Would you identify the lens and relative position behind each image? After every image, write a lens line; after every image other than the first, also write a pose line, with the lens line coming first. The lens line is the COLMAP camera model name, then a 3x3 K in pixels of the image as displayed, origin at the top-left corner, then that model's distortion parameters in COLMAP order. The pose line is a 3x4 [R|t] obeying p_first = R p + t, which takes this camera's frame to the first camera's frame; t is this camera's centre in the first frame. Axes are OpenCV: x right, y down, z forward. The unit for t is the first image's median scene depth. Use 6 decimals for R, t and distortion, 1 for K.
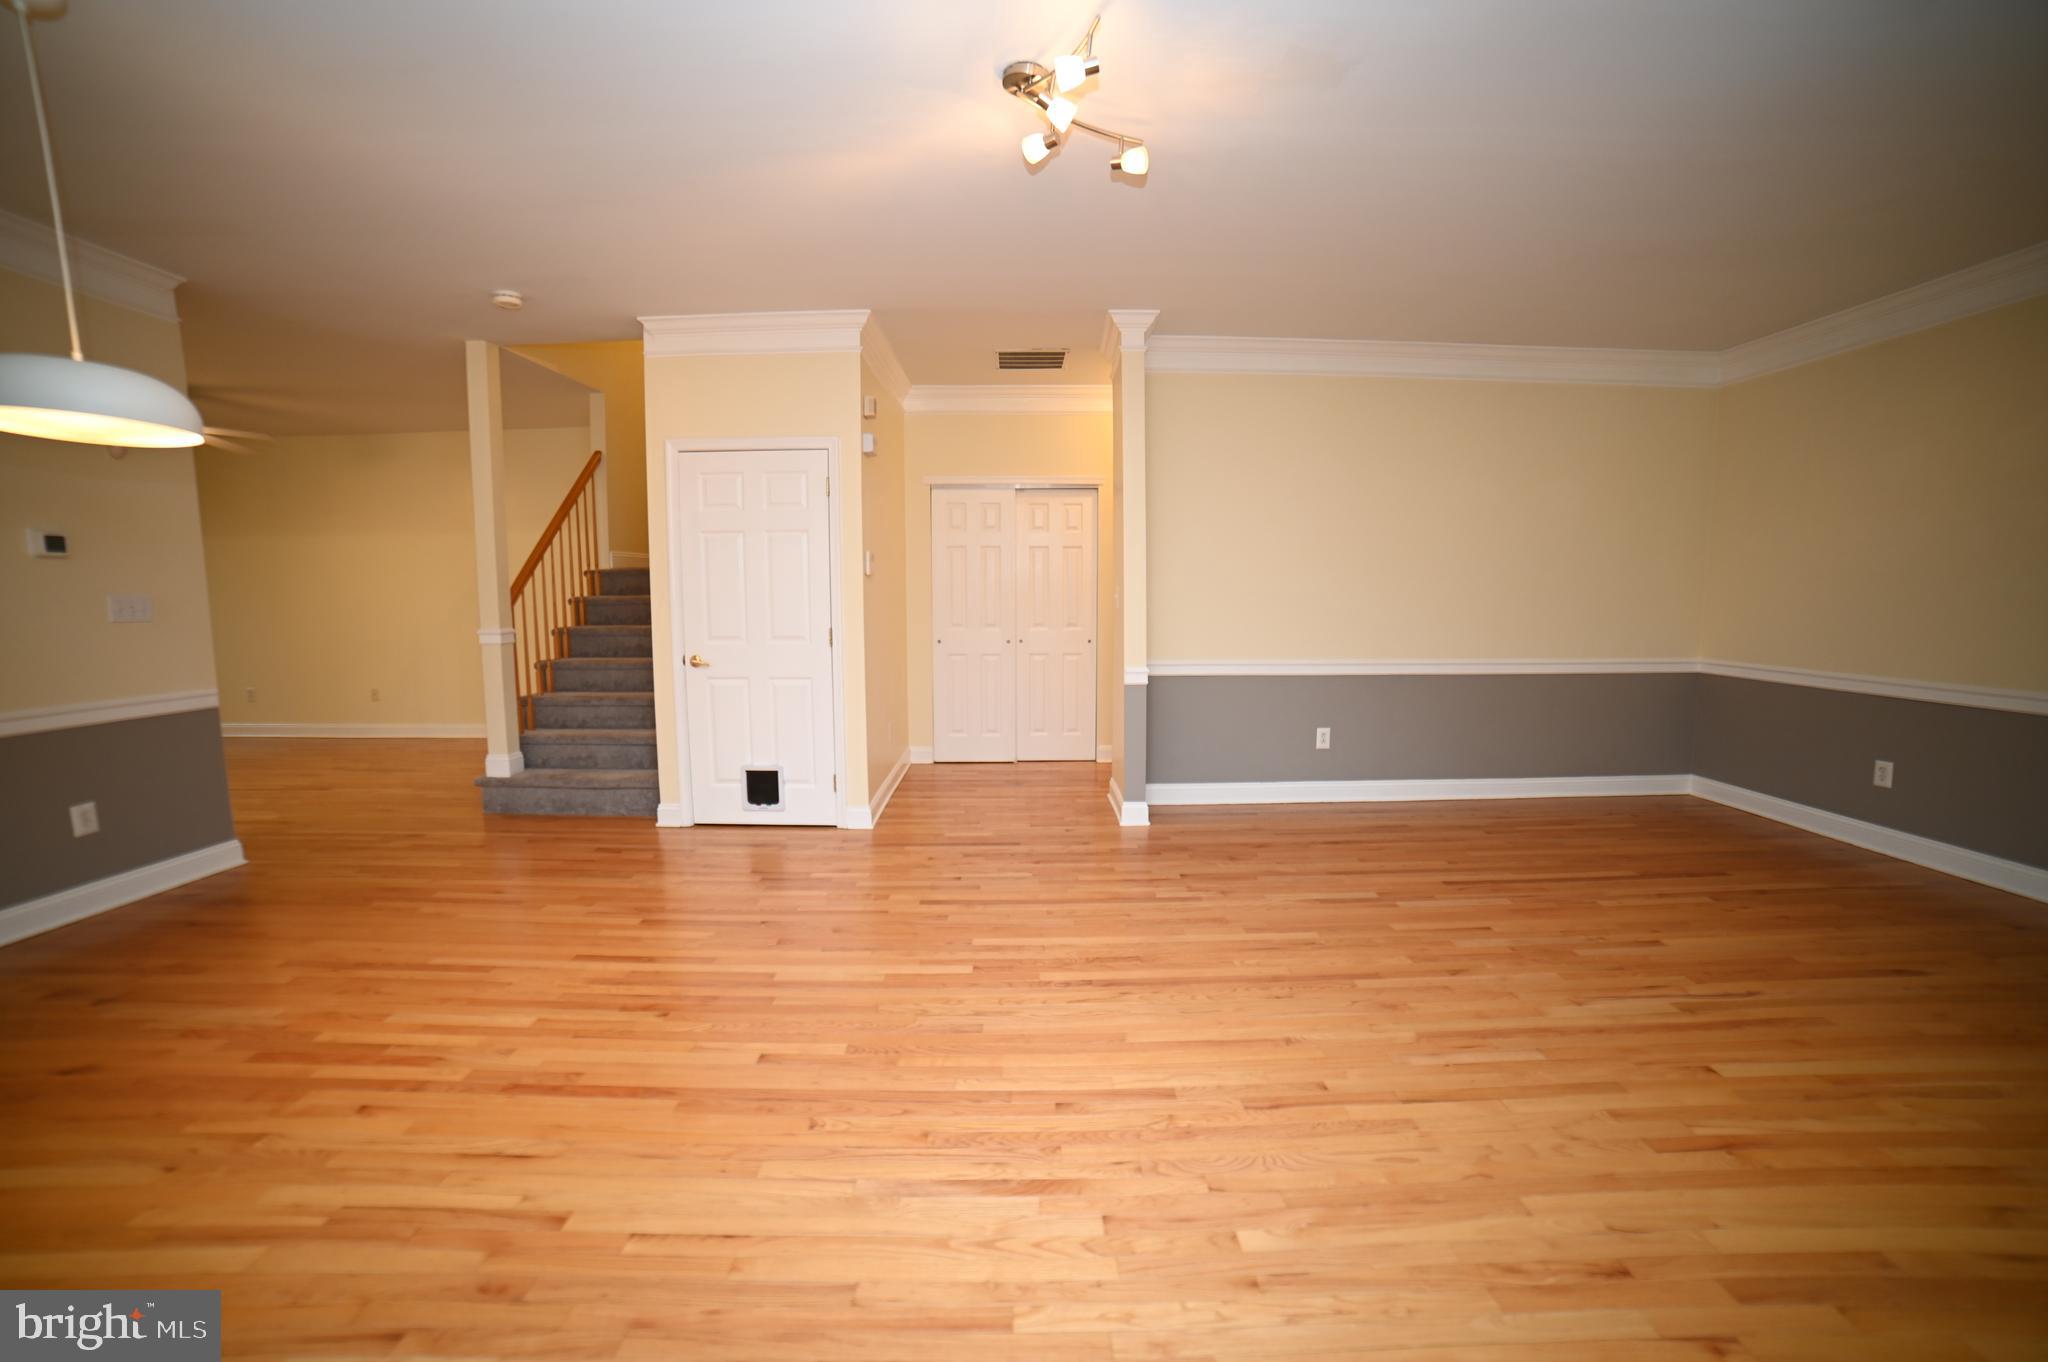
lens RADIAL K [[832.7, 0, 1032.6], [0, 832.7, 683.0], [0, 0, 1]] dist [-0.107315, 0.037659]
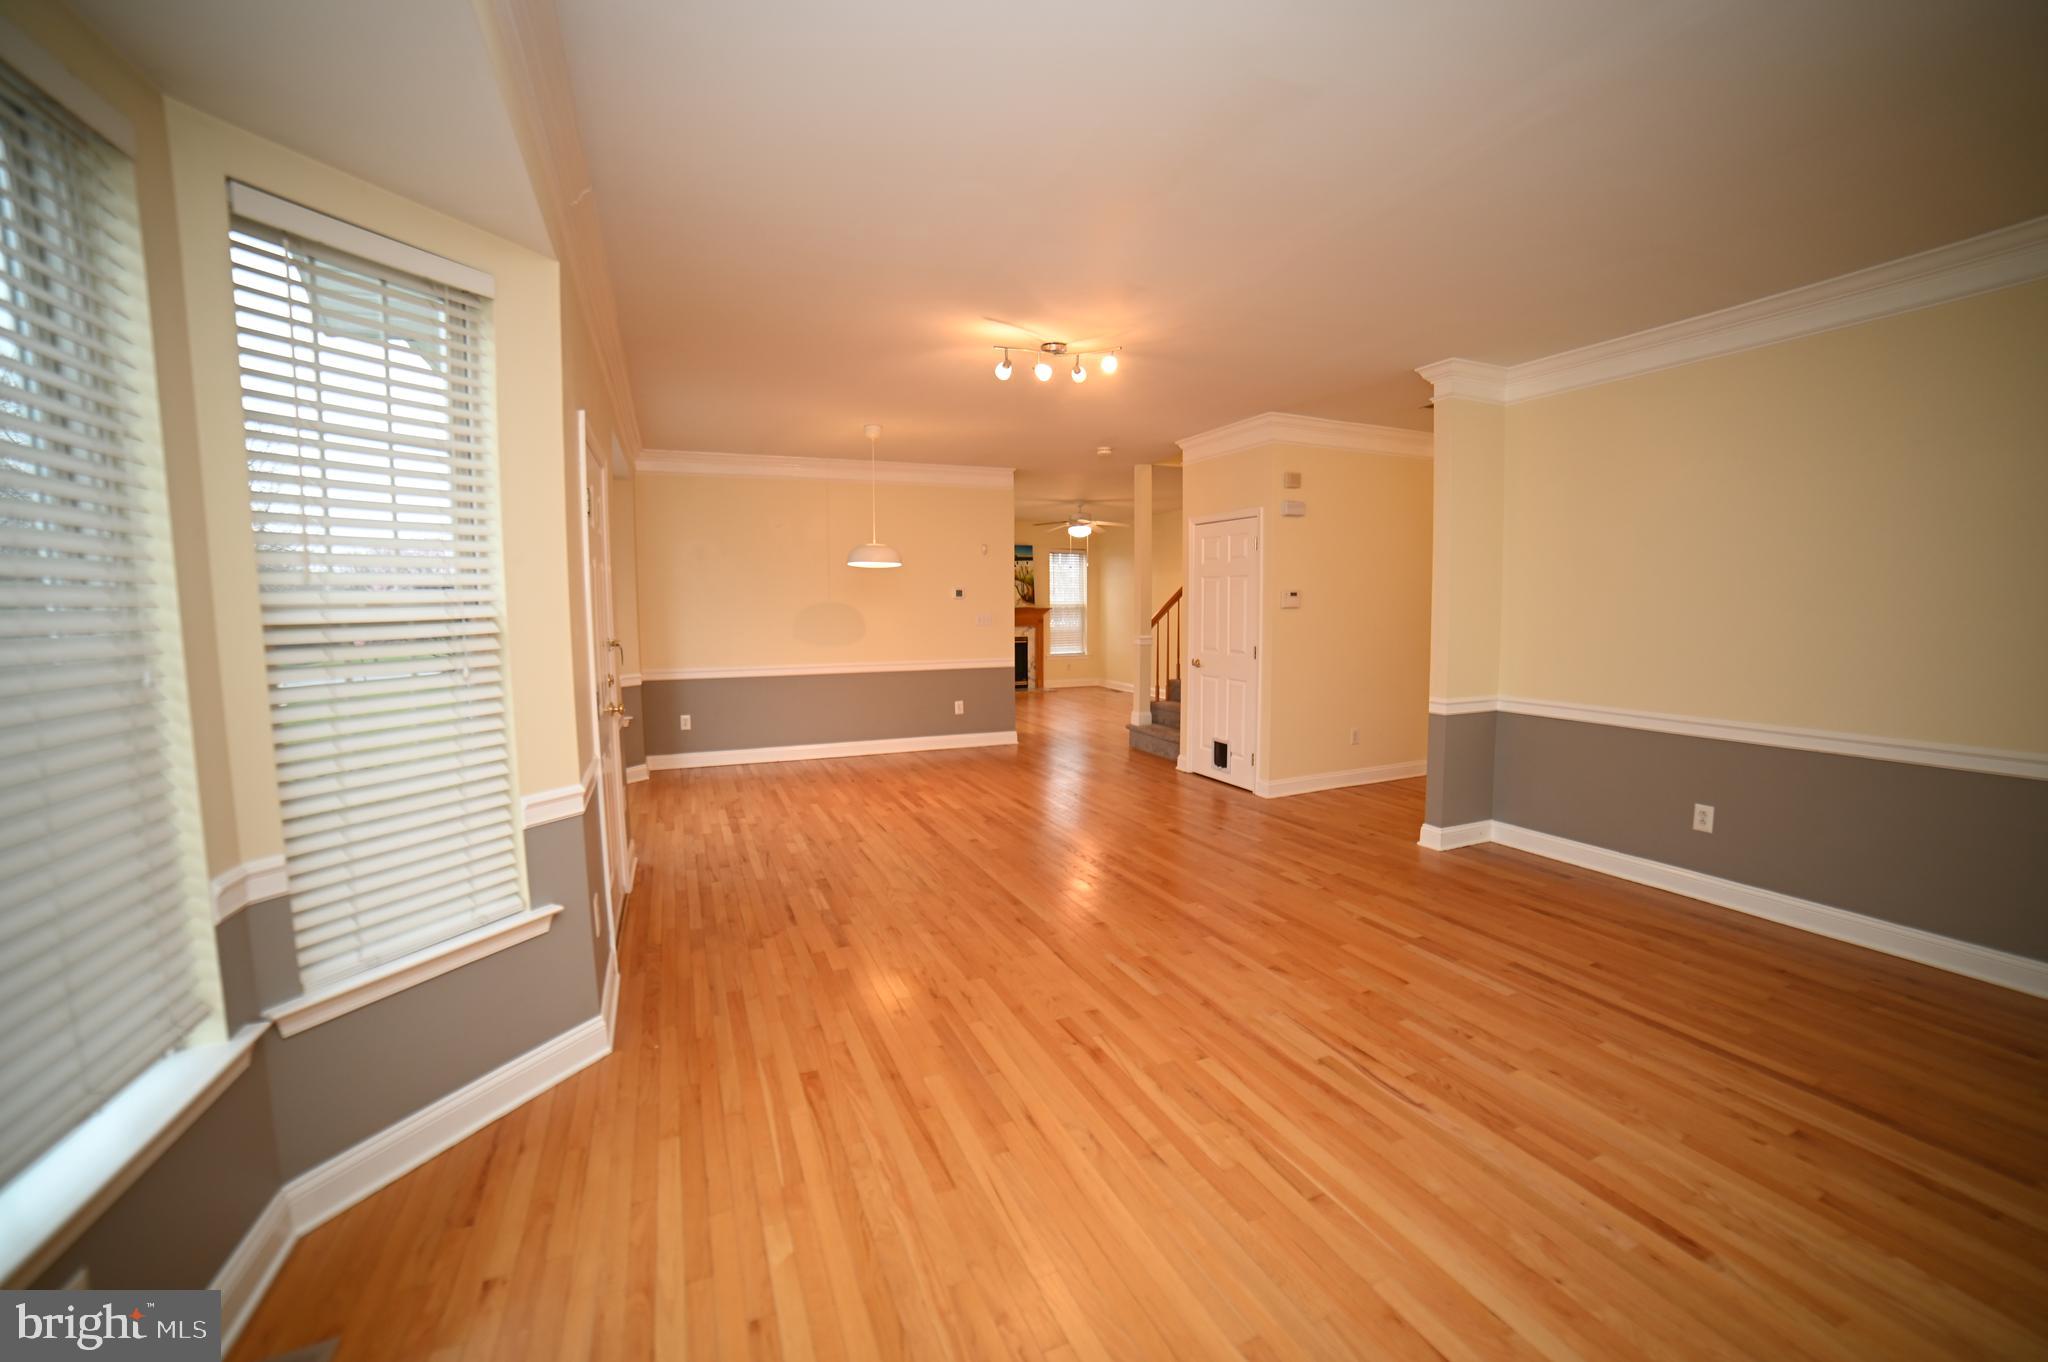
lens RADIAL K [[832.7, 0, 1032.6], [0, 832.7, 683.0], [0, 0, 1]] dist [-0.107315, 0.037659]
pose [[0.391411, 0.087691, -0.916028, 0.904717], [-0.098529, 0.993720, 0.053028, -0.043442], [0.914926, 0.069500, 0.397593, 0.127481]]
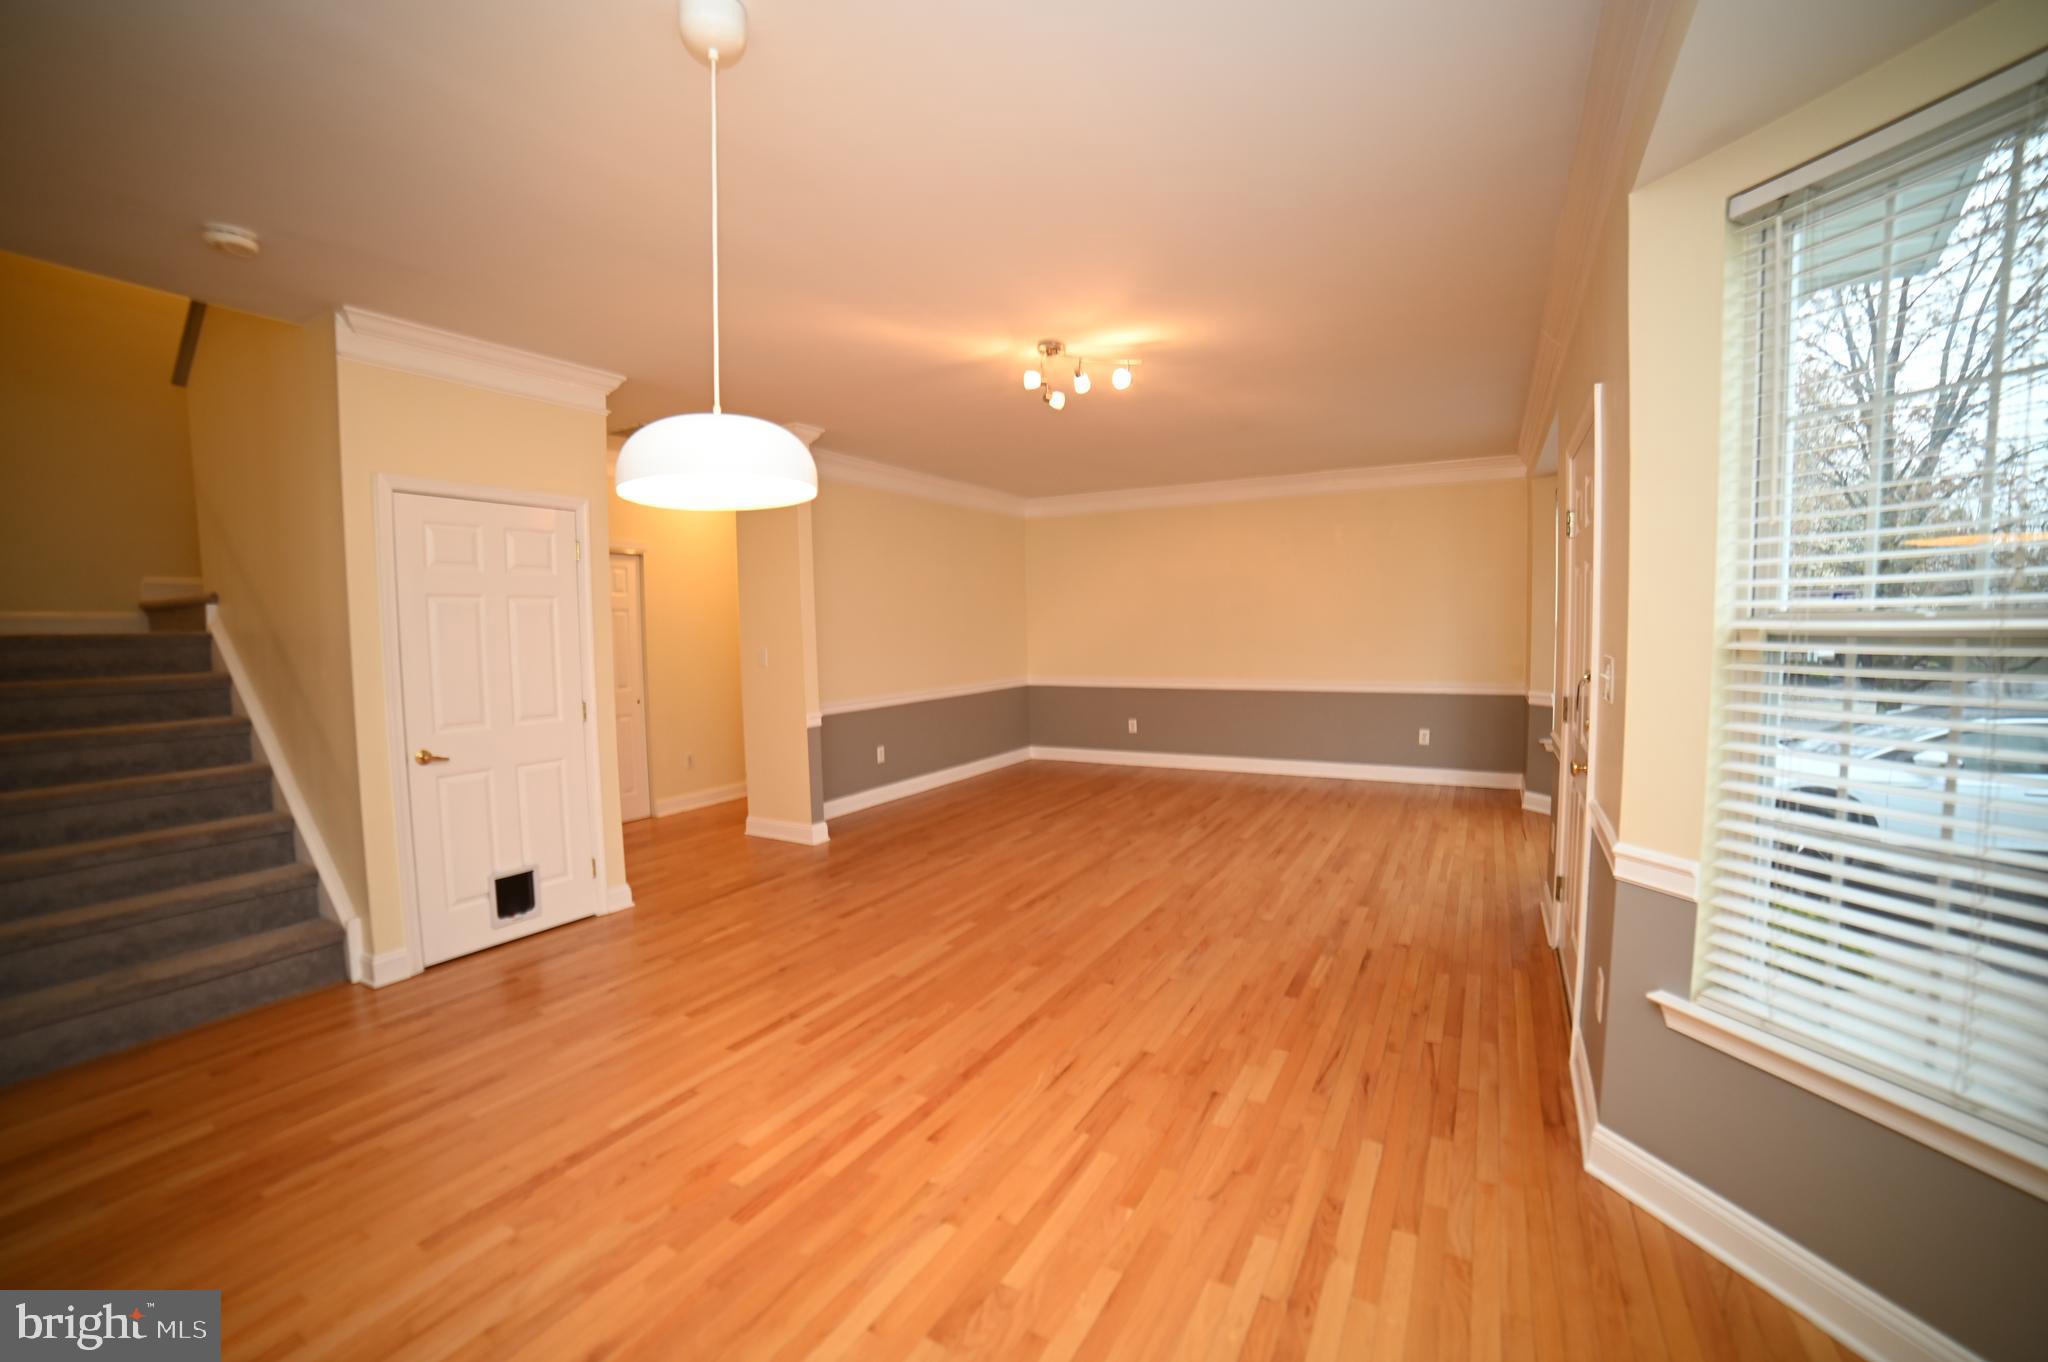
lens RADIAL K [[832.7, 0, 1032.6], [0, 832.7, 683.0], [0, 0, 1]] dist [-0.107315, 0.037659]
pose [[0.495027, -0.065020, 0.866441, -0.809686], [0.114742, 0.993355, 0.008988, -0.038042], [-0.861268, 0.094968, 0.499198, 0.116636]]
